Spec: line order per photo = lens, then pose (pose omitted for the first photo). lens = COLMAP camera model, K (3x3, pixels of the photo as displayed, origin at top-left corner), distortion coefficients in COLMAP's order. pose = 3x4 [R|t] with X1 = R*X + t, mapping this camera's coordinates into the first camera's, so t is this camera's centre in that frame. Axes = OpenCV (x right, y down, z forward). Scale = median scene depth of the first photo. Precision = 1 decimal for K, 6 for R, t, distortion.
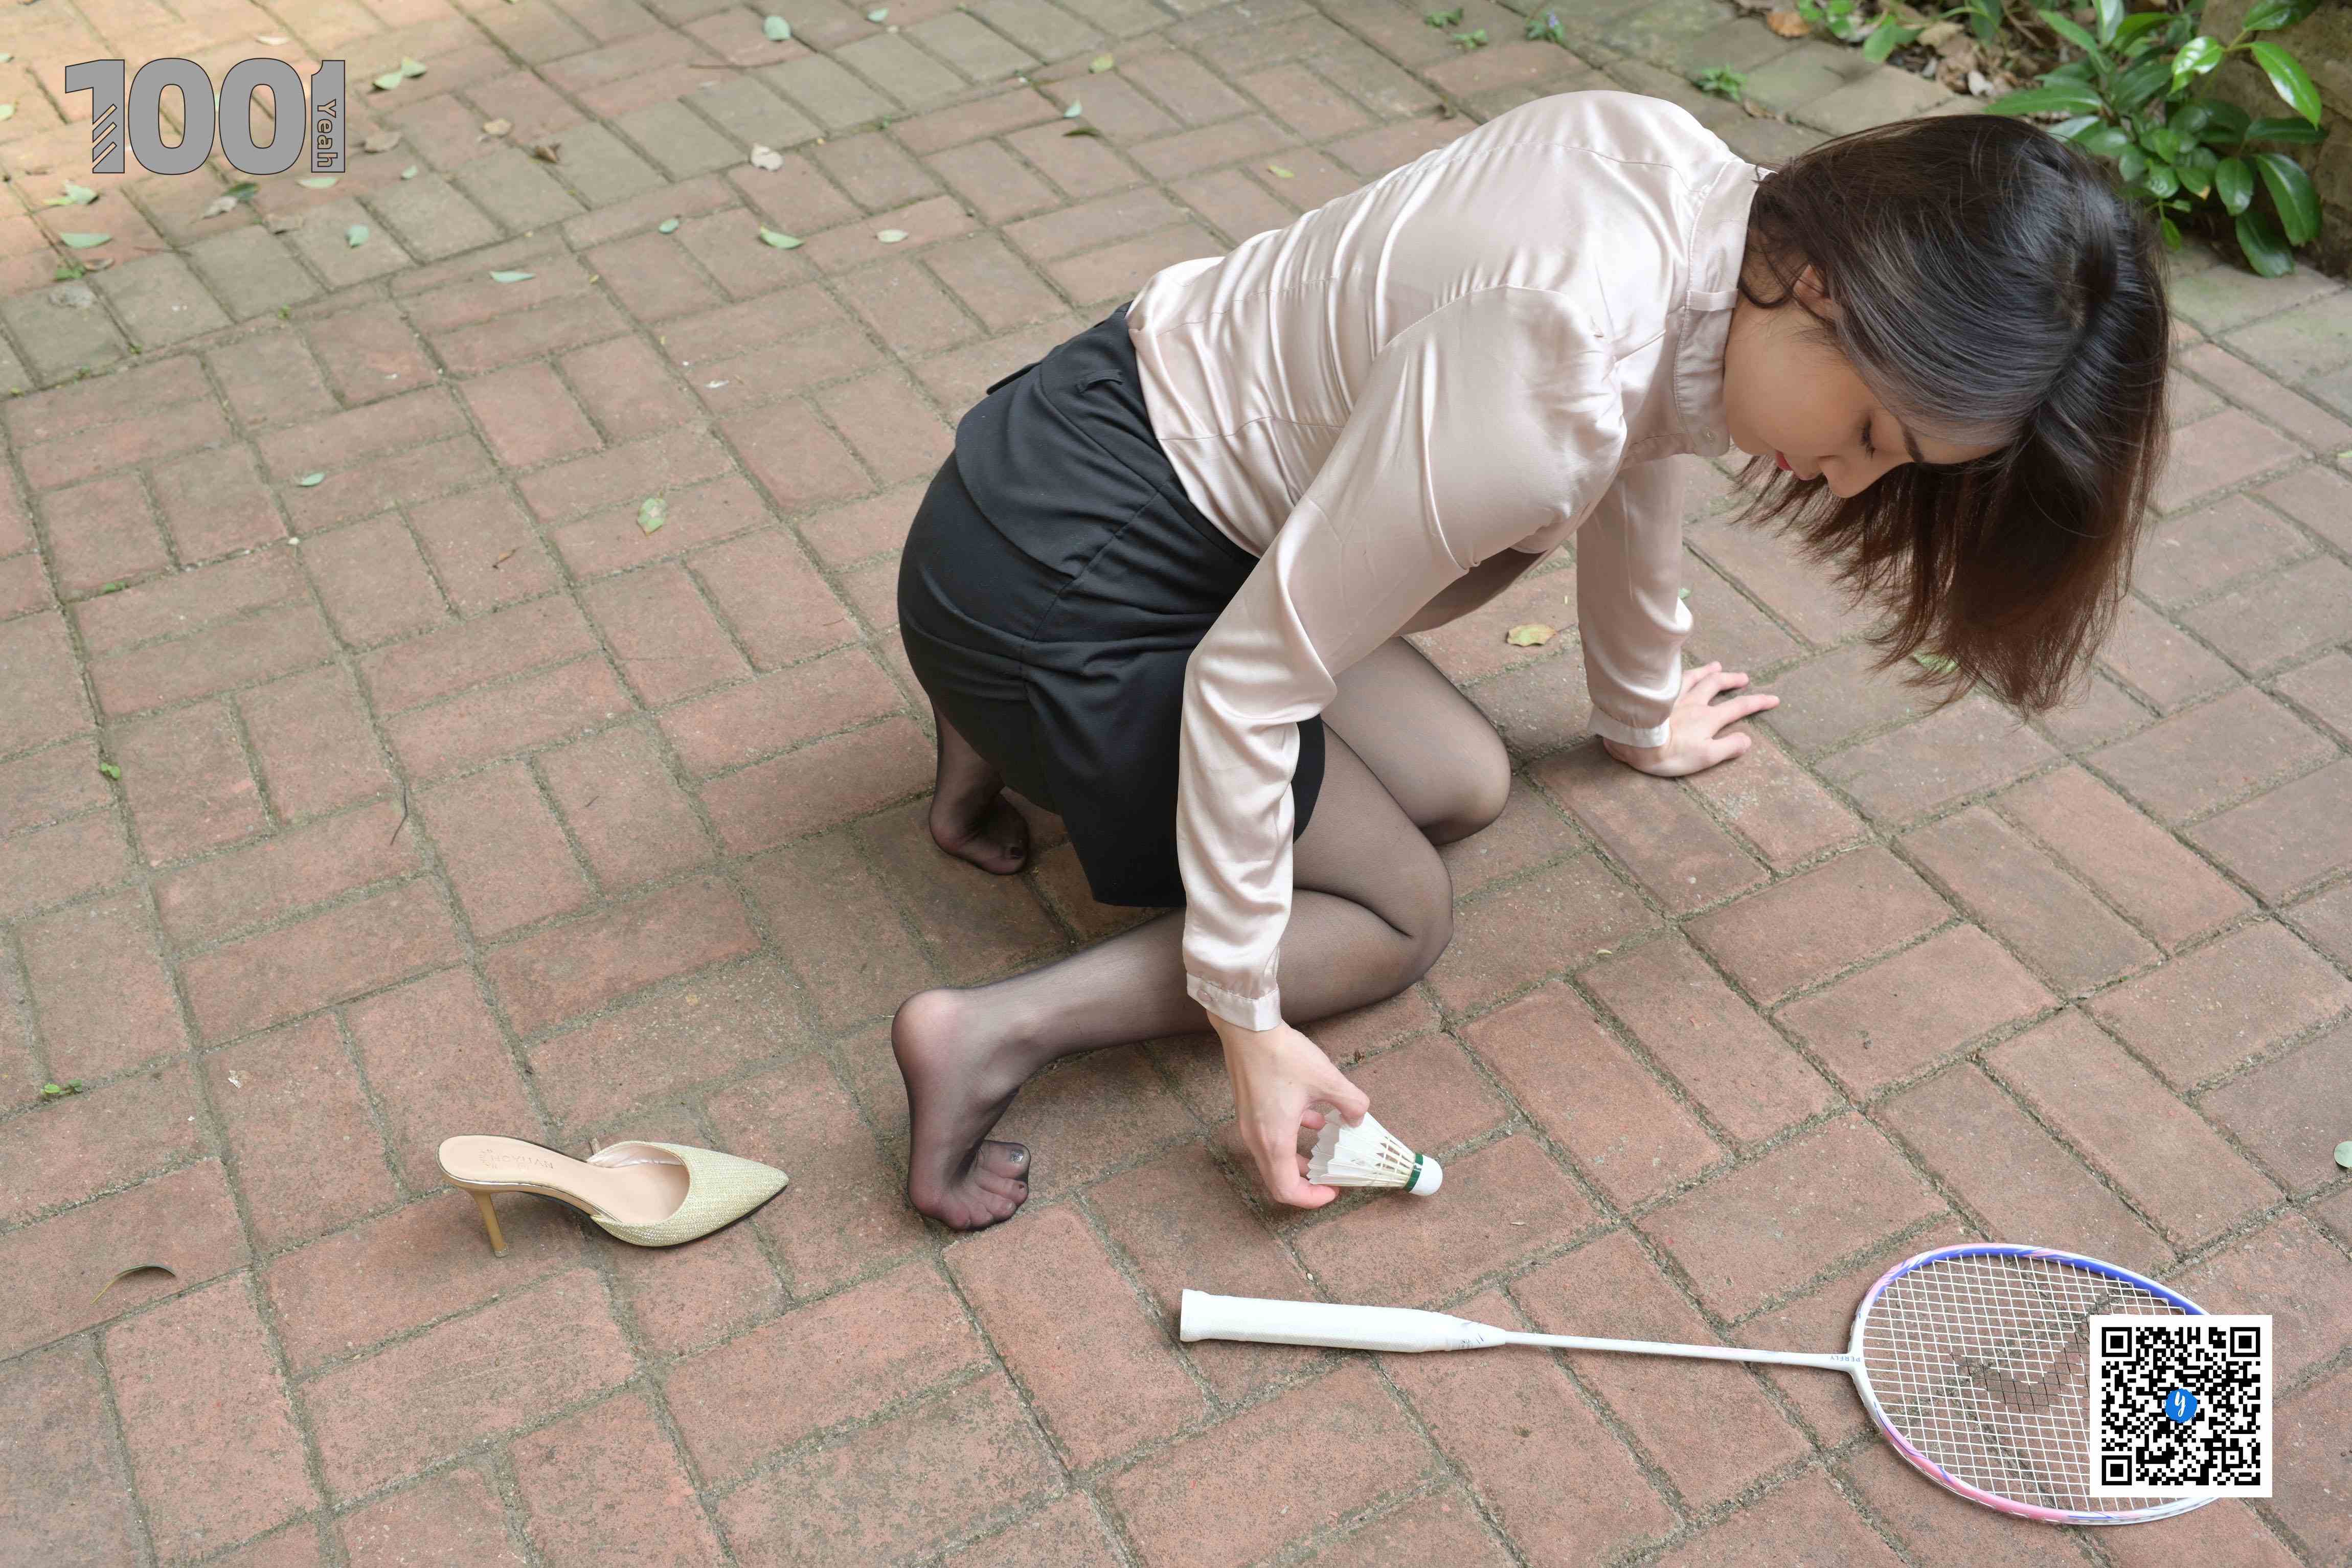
lens RADIAL K [[2390.3, 0, 1177.5], [0, 2390.3, 779.4], [0, 0, 1]] dist [0.001776, 0.000000]
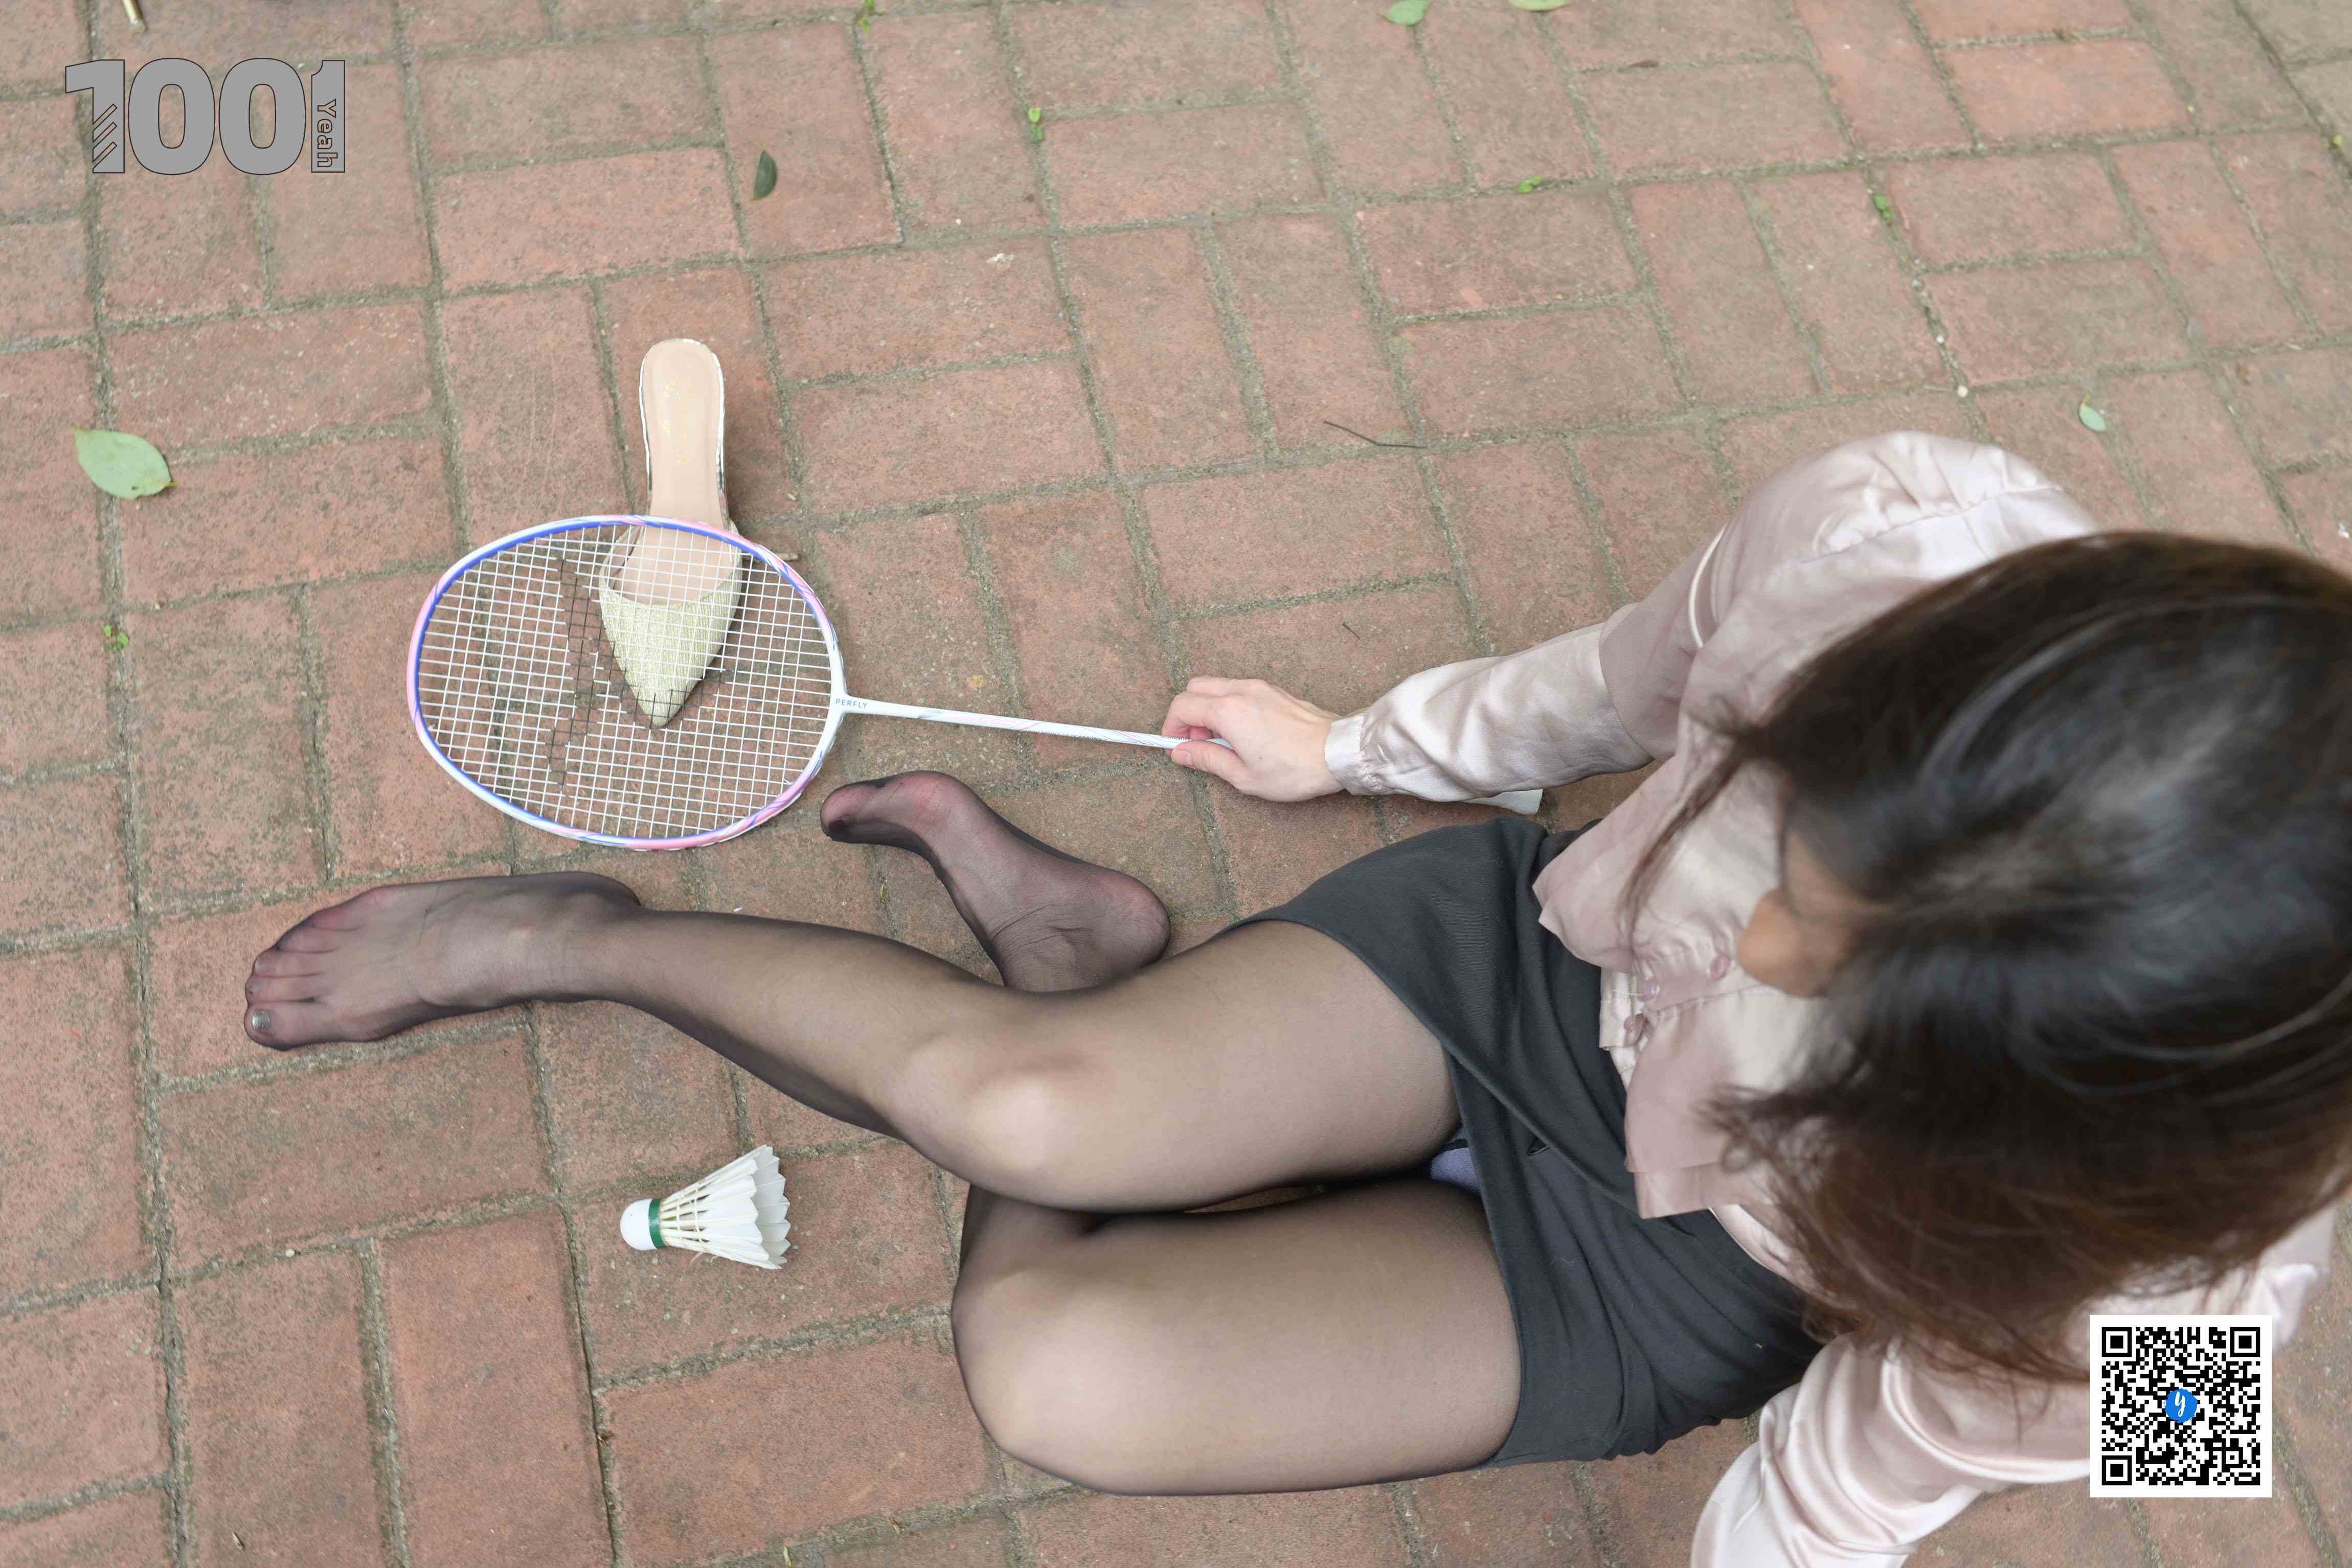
lens RADIAL K [[2390.3, 0, 1157.8], [0, 2390.3, 769.3], [0, 0, 1]] dist [0.001776, 0.000000]
pose [[-0.260887, 0.849799, -0.458018, 0.185336], [-0.734691, 0.132996, 0.665238, -0.497624], [0.626233, 0.510053, 0.589643, 0.555693]]
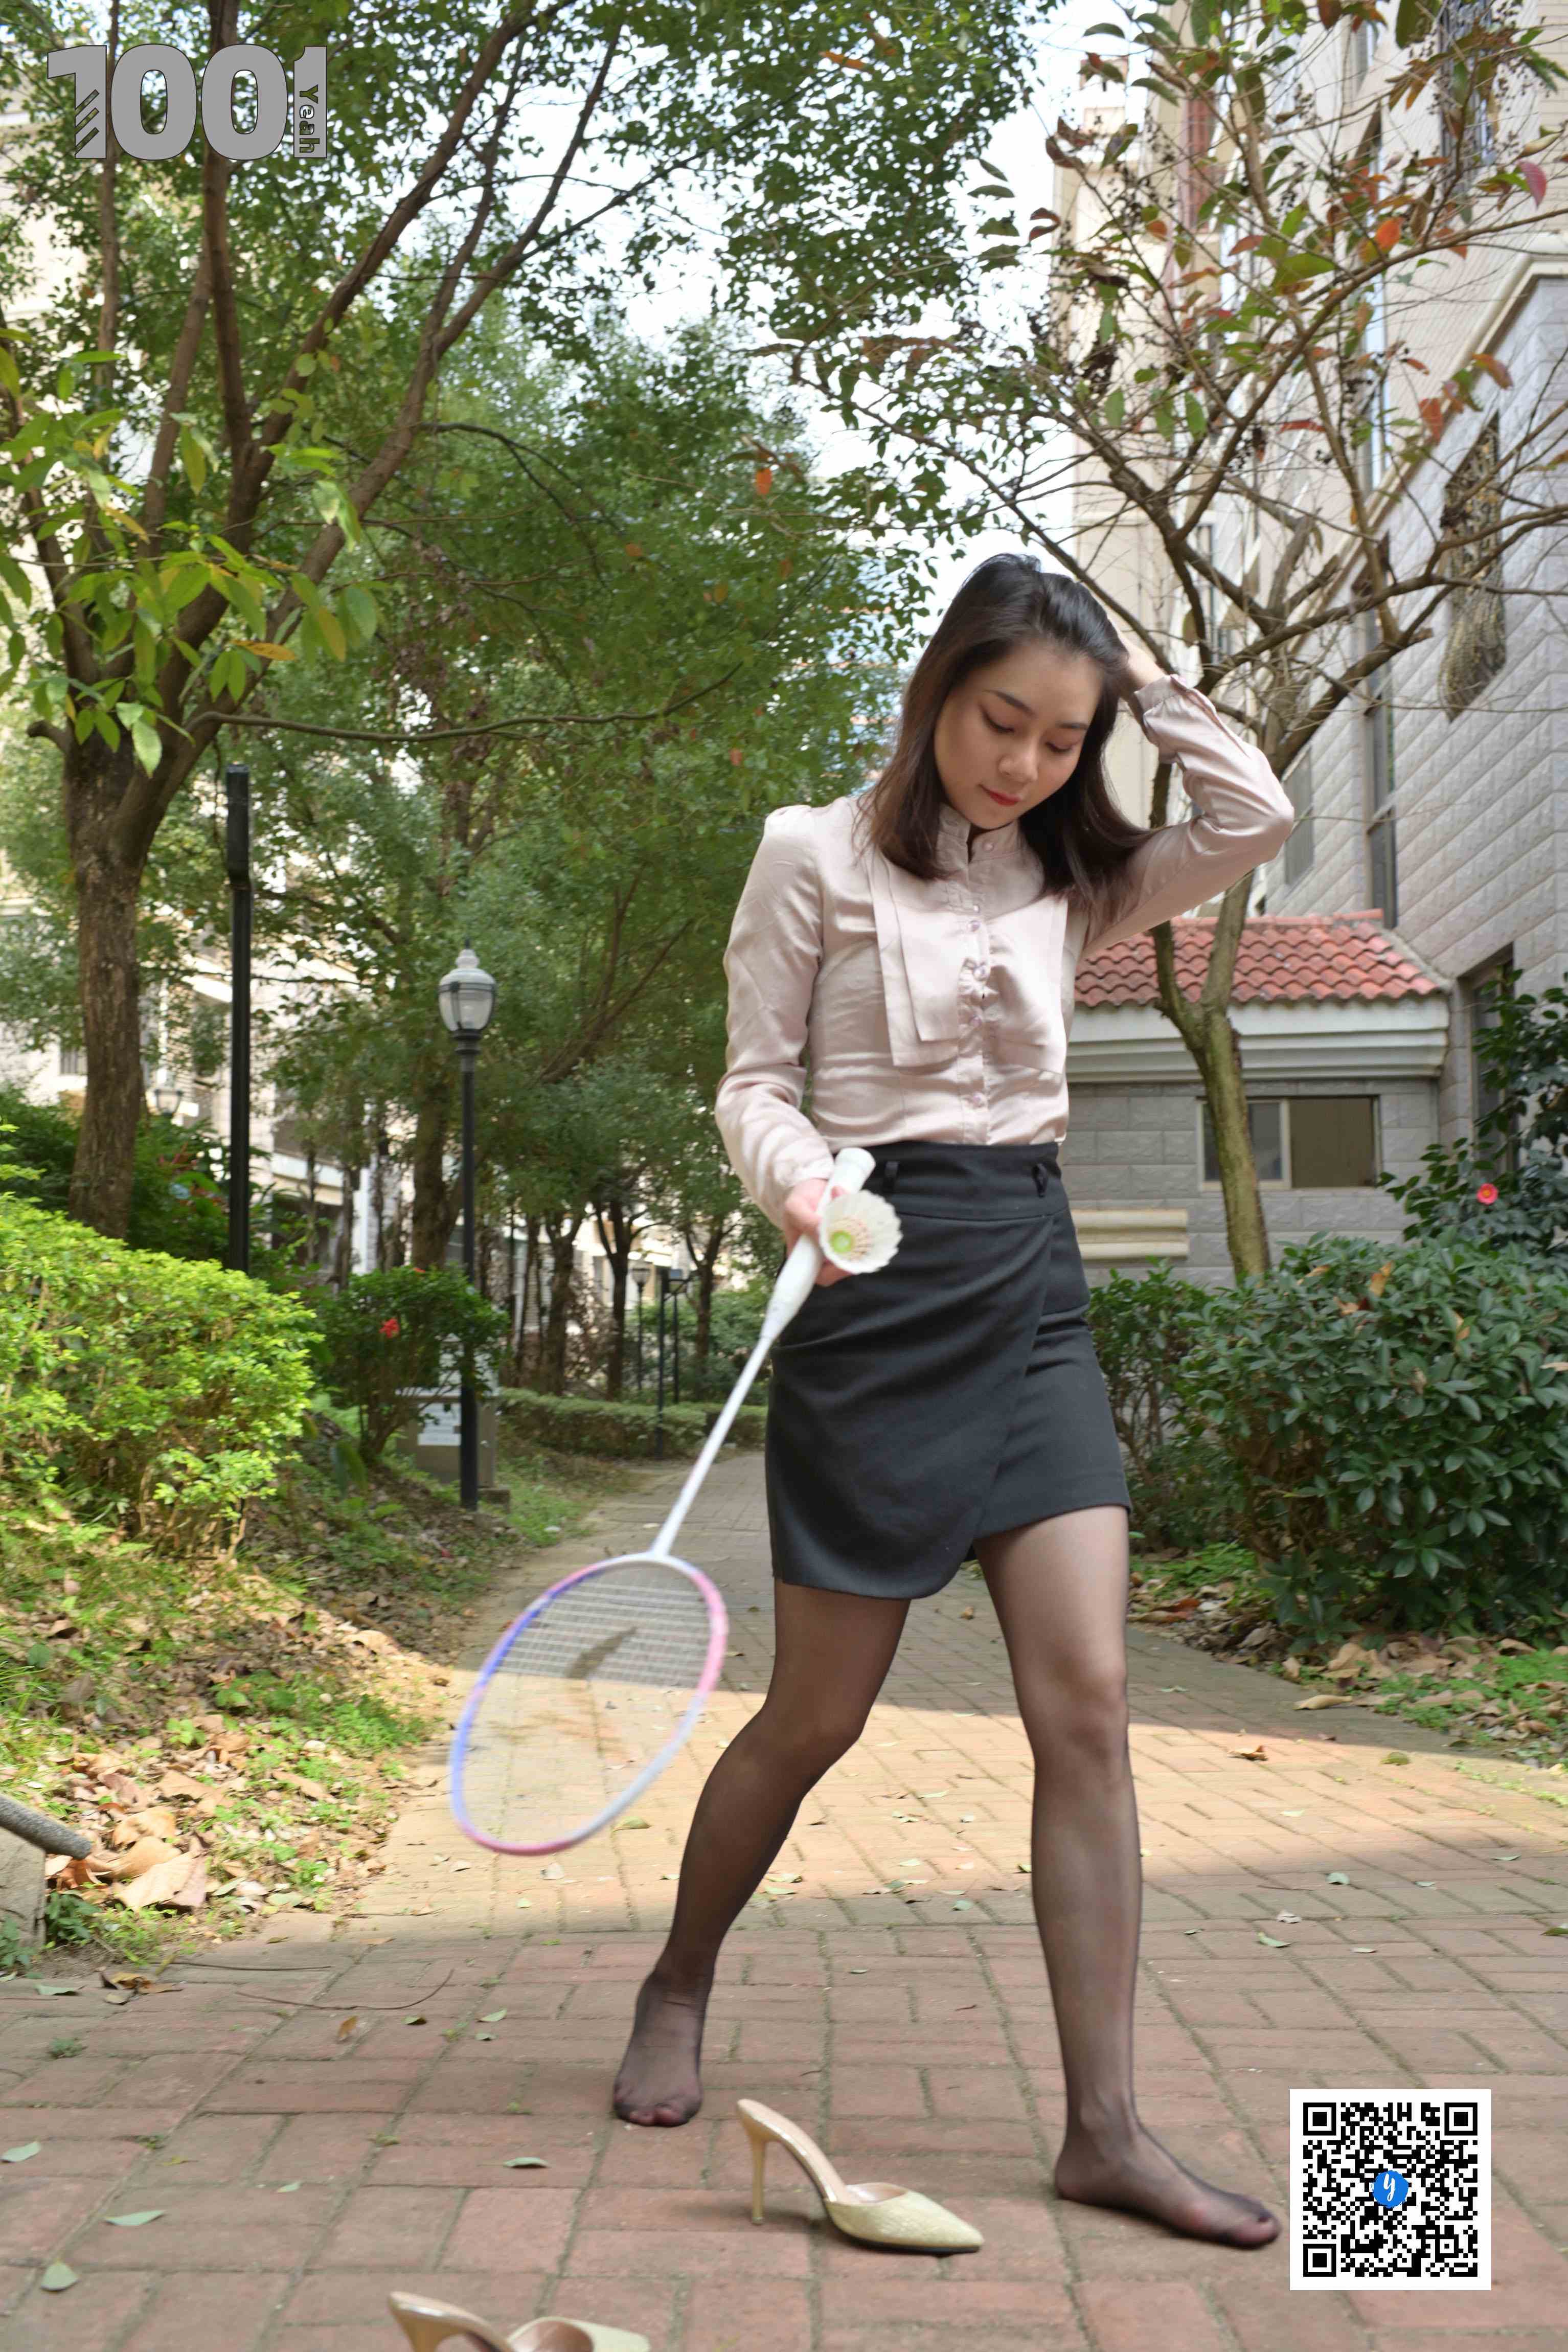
lens RADIAL K [[2390.3, 0, 785.2], [0, 2390.3, 1175.0], [0, 0, 1]] dist [0.001776, 0.000000]
pose [[0.871365, -0.041496, -0.488878, 0.338490], [-0.337785, 0.671934, -0.659095, 0.587989], [0.355843, 0.739448, 0.571483, -0.118038]]
